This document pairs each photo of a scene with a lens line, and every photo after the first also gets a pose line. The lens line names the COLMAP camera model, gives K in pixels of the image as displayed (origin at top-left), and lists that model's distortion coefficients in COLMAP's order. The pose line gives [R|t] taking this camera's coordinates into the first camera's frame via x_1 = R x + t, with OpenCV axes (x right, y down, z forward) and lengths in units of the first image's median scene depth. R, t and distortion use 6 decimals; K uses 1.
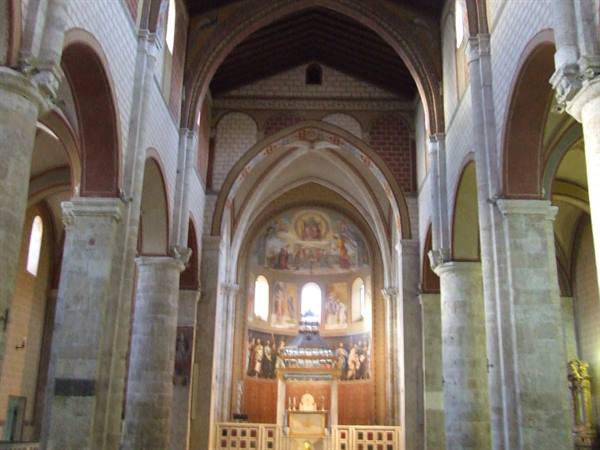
lens RADIAL K [[669.9, 0, 300.0], [0, 669.9, 225.0], [0, 0, 1]] dist [-0.083006, 0.024472]
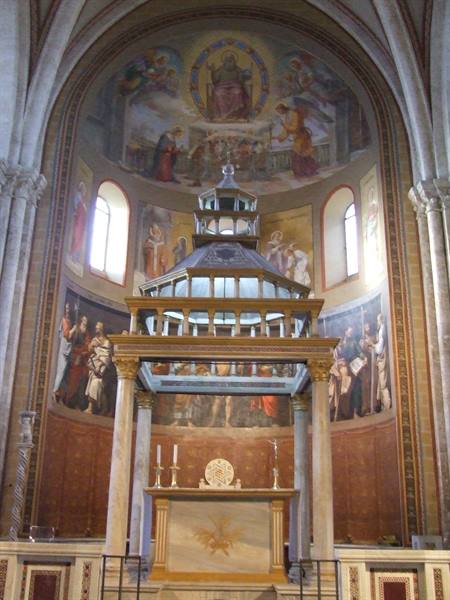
lens RADIAL K [[669.9, 0, 225.8], [0, 669.9, 355.7], [0, 0, 1]] dist [-0.083006, 0.024472]
pose [[0.999689, 0.004867, 0.024443, 0.005108], [-0.005930, 0.999030, 0.043627, 0.169660], [-0.024207, -0.043758, 0.998749, 0.581505]]
